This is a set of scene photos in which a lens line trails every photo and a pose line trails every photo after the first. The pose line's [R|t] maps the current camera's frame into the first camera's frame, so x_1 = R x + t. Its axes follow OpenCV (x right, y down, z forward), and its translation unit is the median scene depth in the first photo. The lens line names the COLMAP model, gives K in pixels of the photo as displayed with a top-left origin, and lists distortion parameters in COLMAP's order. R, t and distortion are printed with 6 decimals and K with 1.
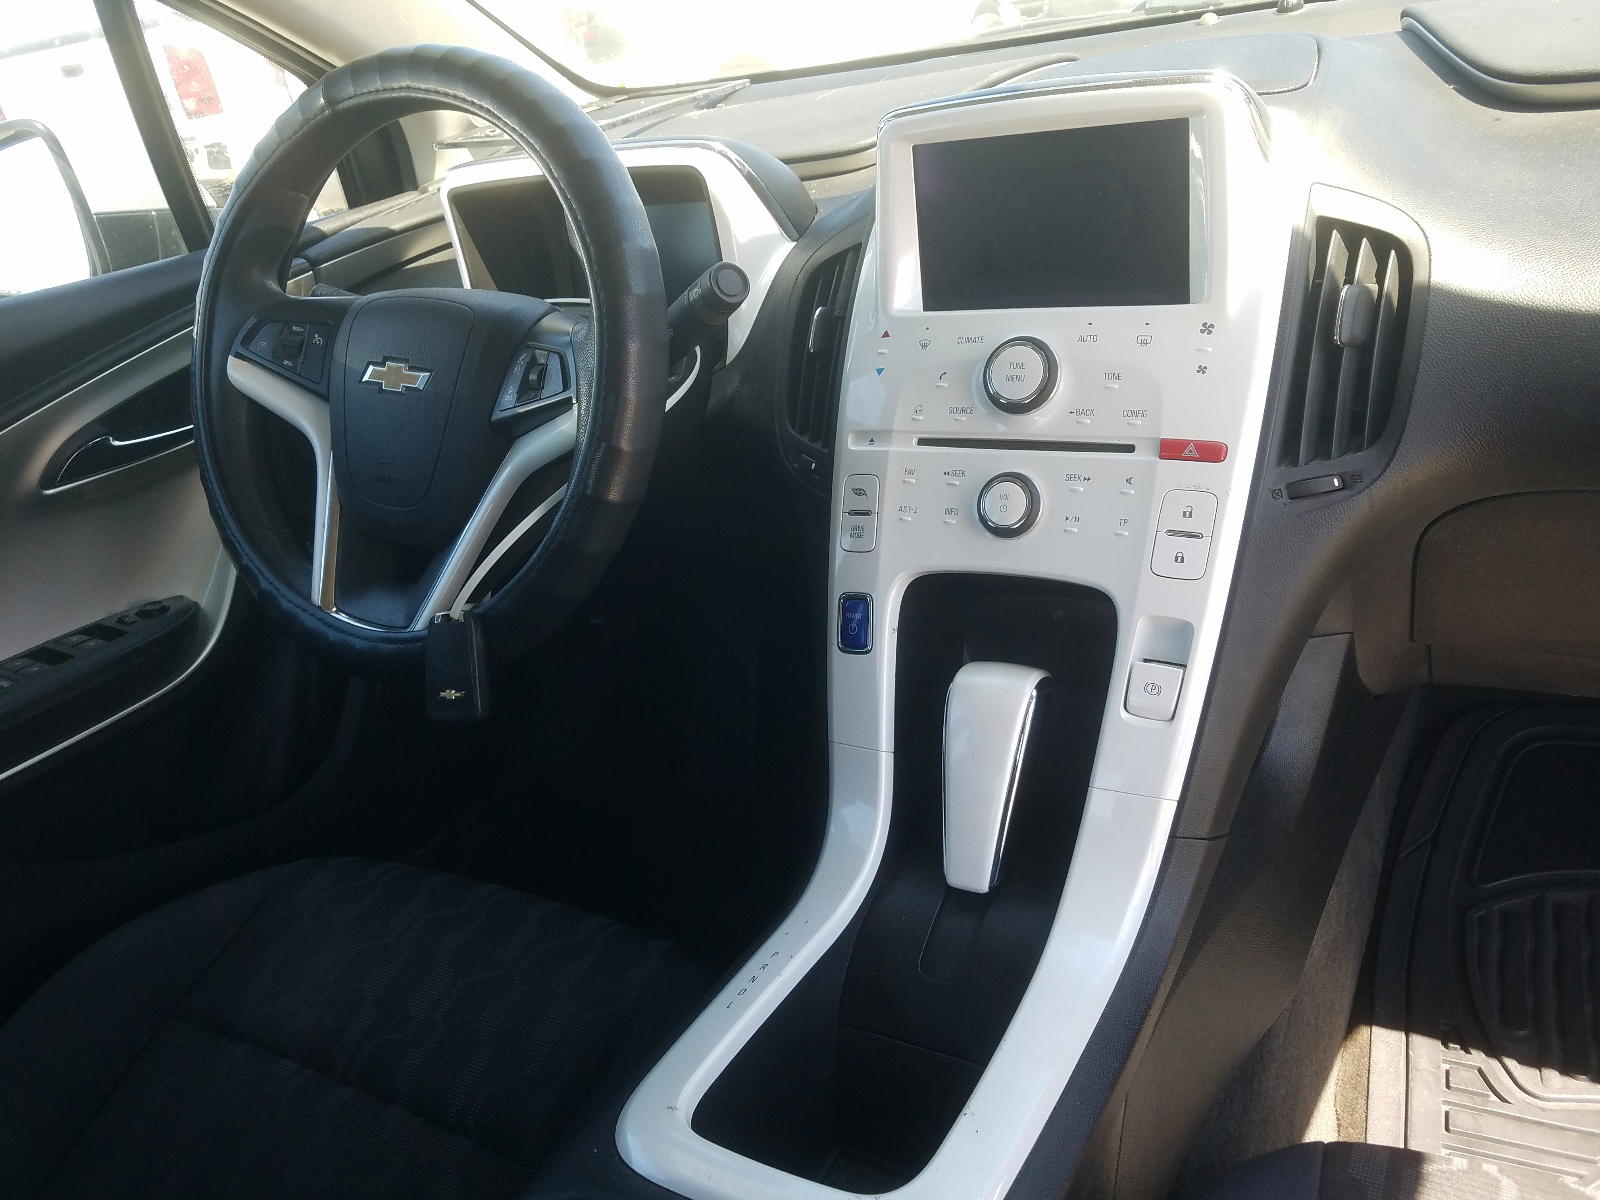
lens RADIAL K [[1199.7, 0, 800.0], [0, 1199.7, 600.0], [0, 0, 1]] dist [-0.007738, -0.003757]
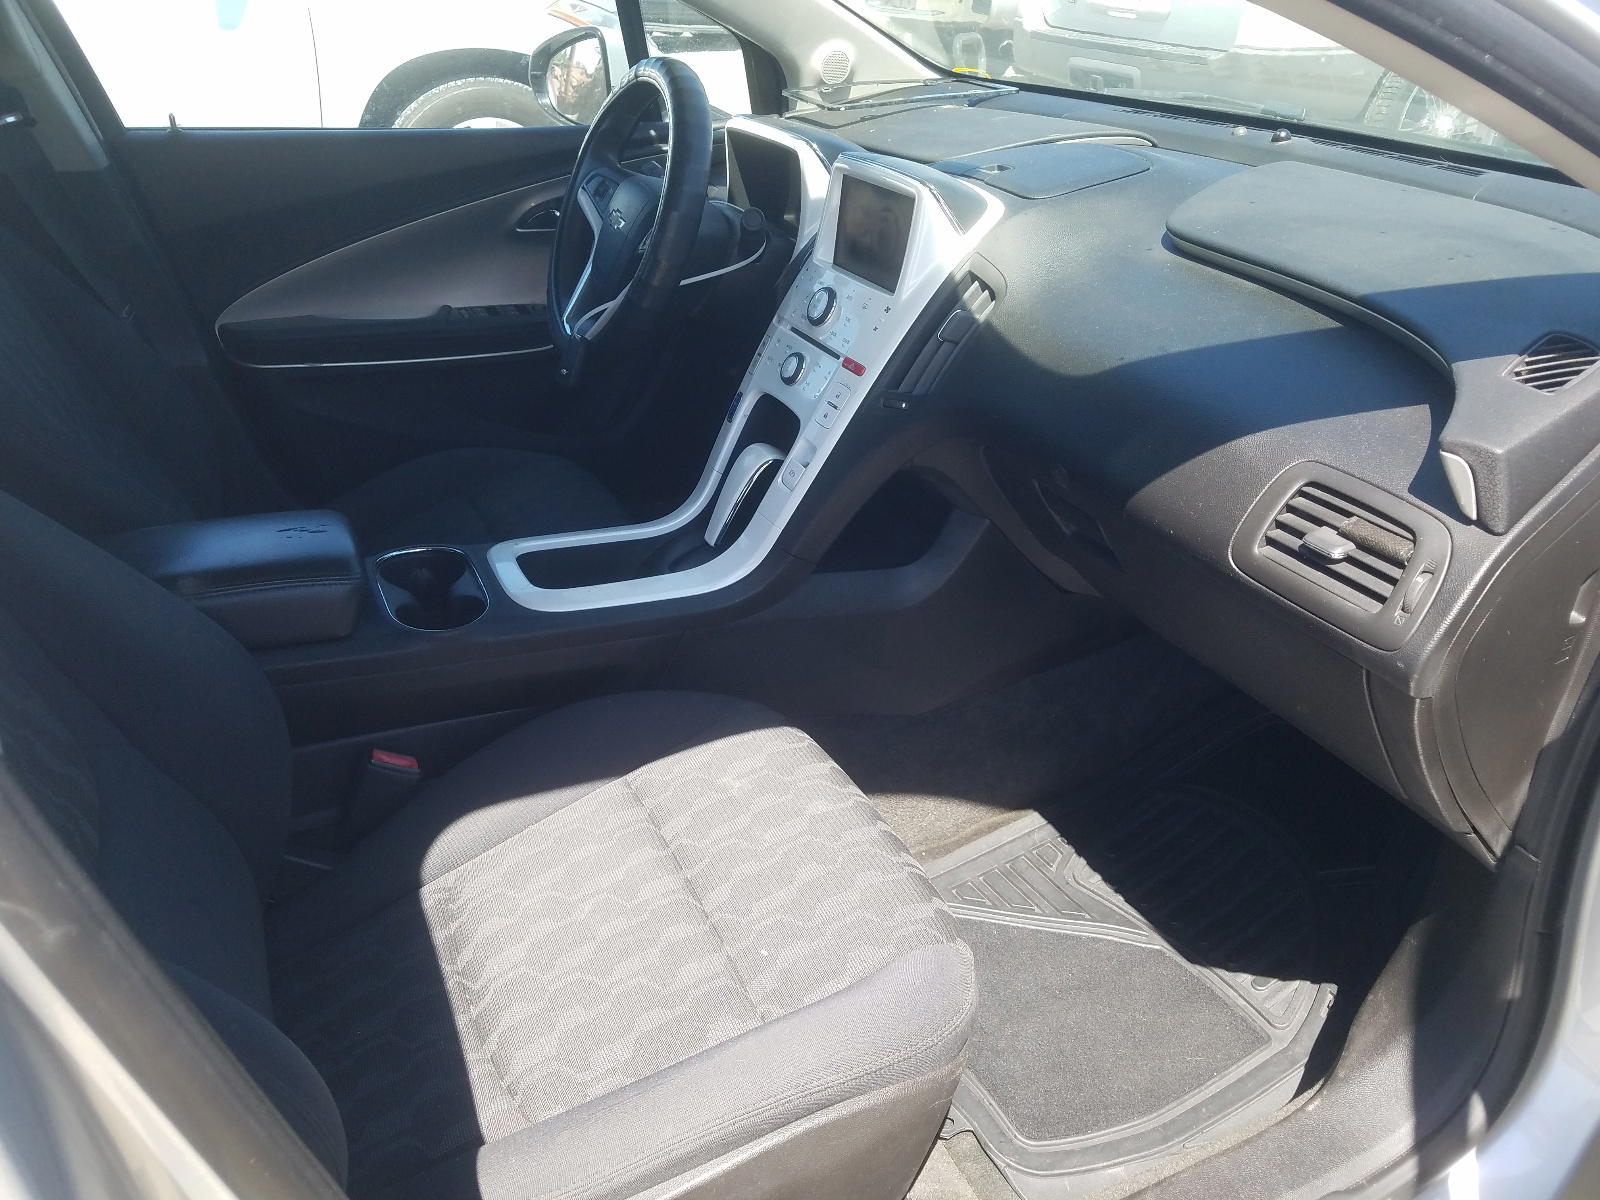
lens RADIAL K [[1199.7, 0, 800.0], [0, 1199.7, 600.0], [0, 0, 1]] dist [-0.007738, -0.003757]
pose [[0.808834, 0.404554, -0.426760, 1.171609], [-0.353098, 0.914468, 0.197663, -0.124729], [0.470224, -0.009188, 0.882499, -0.722891]]
